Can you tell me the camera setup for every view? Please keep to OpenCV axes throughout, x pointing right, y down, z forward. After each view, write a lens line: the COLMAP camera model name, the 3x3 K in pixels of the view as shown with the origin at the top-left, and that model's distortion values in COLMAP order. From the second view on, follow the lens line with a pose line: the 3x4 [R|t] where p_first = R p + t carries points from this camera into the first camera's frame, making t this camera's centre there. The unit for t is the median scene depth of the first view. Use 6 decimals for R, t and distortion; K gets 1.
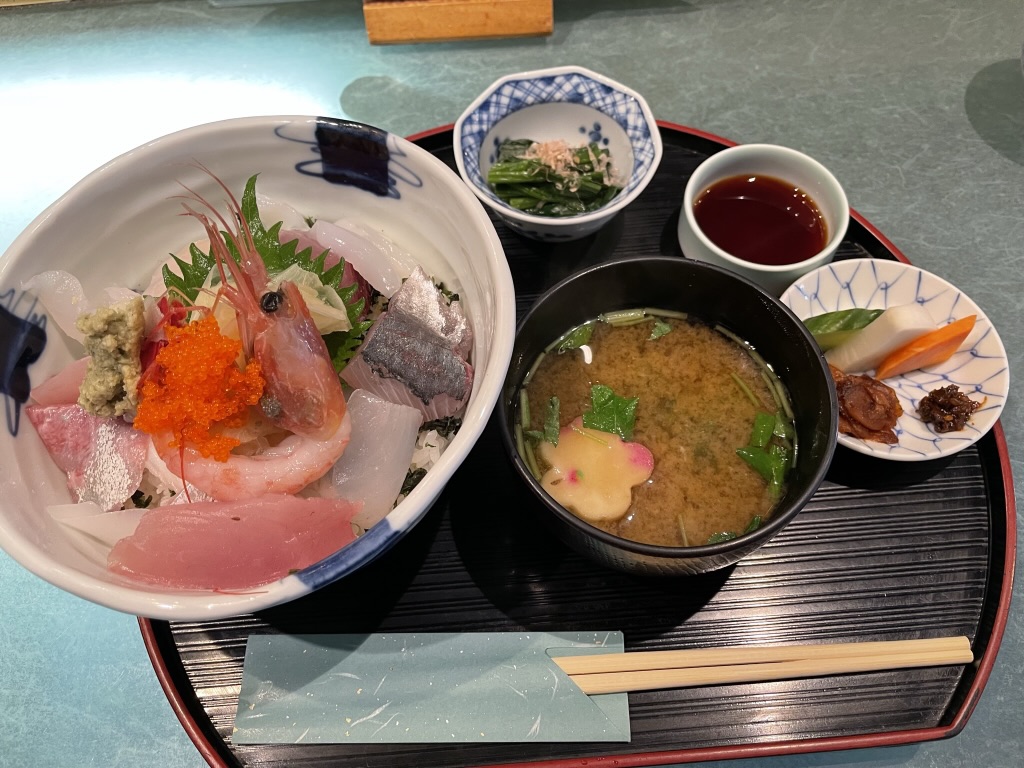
lens RADIAL K [[885.9, 0, 509.3], [0, 885.9, 384.4], [0, 0, 1]] dist [0.046992, -0.116490]
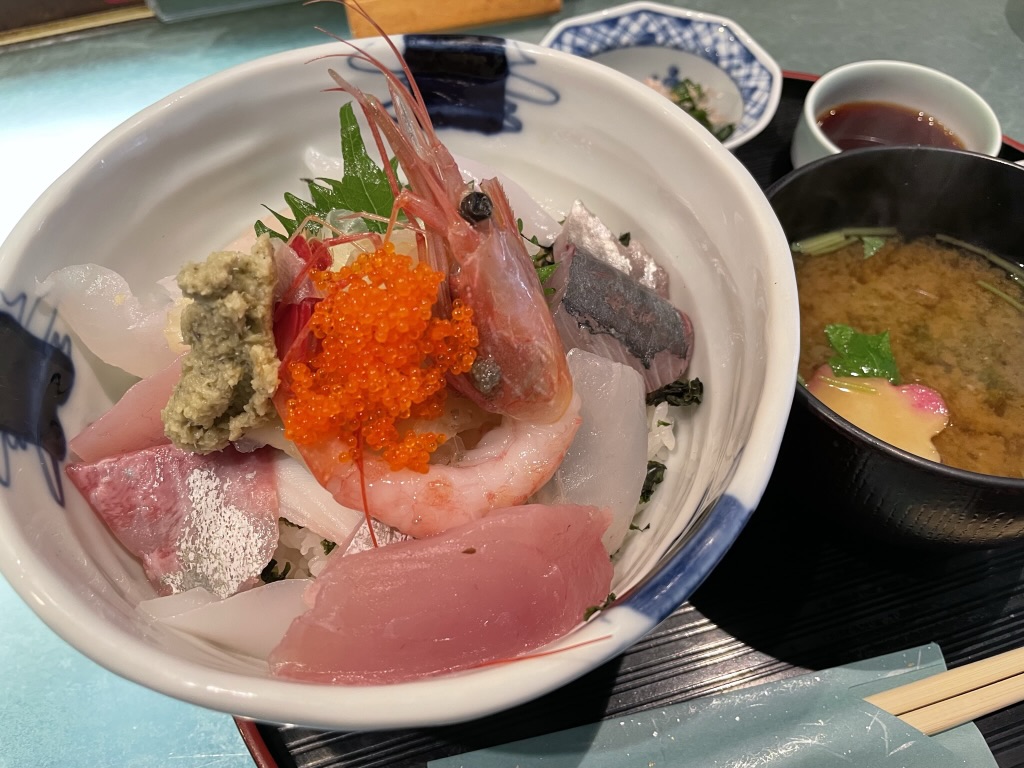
lens RADIAL K [[885.9, 0, 508.2], [0, 885.9, 384.1], [0, 0, 1]] dist [0.046992, -0.116490]
pose [[0.976924, -0.163145, 0.137853, -0.309166], [0.179550, 0.976843, -0.116359, 0.100323], [-0.115677, 0.138425, 0.983594, 0.318292]]
